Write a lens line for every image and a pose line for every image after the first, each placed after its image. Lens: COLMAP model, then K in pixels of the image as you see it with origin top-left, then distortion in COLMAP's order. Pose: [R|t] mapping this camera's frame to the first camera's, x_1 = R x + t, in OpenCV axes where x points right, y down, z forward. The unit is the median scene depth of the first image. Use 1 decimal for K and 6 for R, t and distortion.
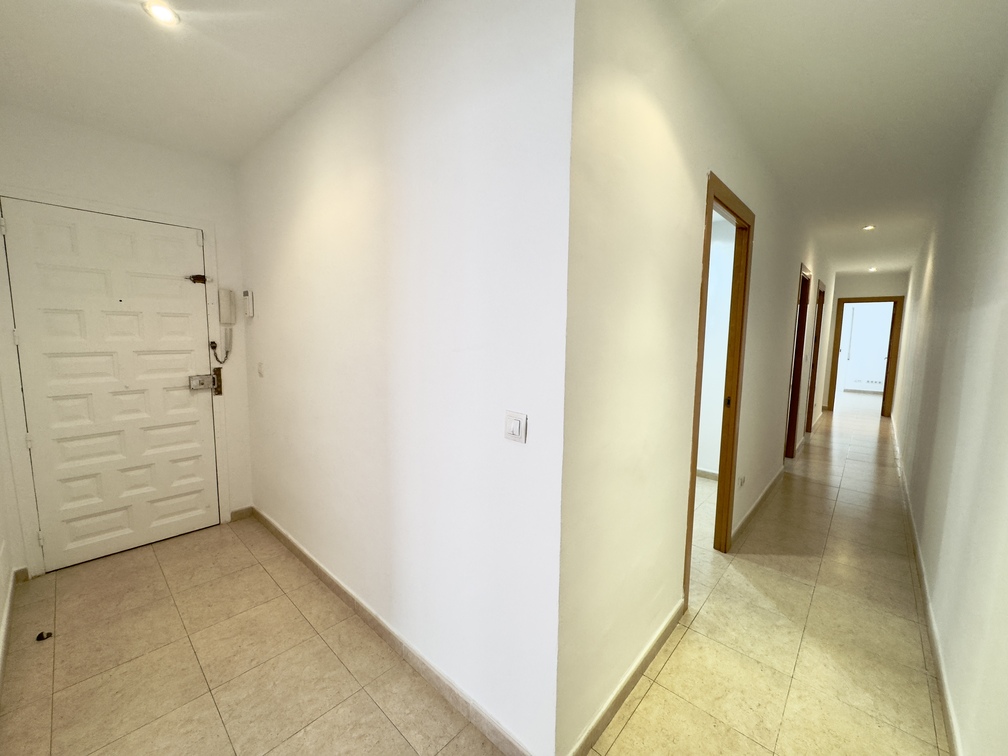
lens RADIAL K [[403.1, 0, 508.4], [0, 403.1, 380.0], [0, 0, 1]] dist [-0.001744, 0.000232]
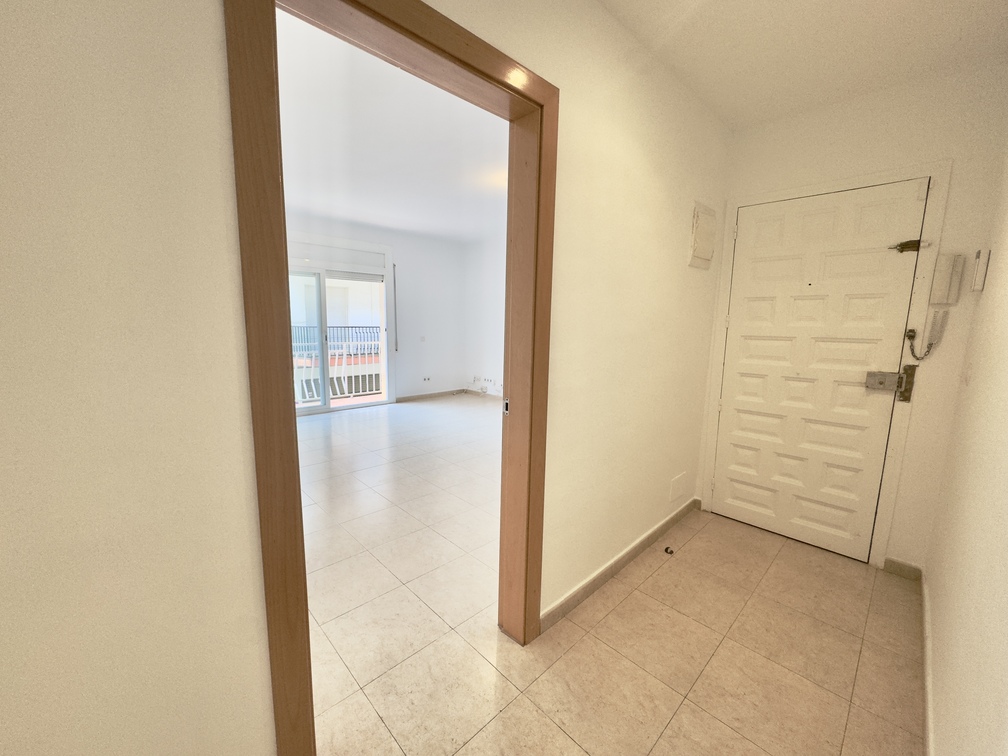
lens RADIAL K [[403.1, 0, 500.5], [0, 403.1, 376.7], [0, 0, 1]] dist [-0.001744, 0.000232]
pose [[-0.071920, 0.125614, -0.989469, 0.068789], [-0.128801, 0.982562, 0.134099, -0.012680], [0.989059, 0.137089, -0.054486, 0.326491]]
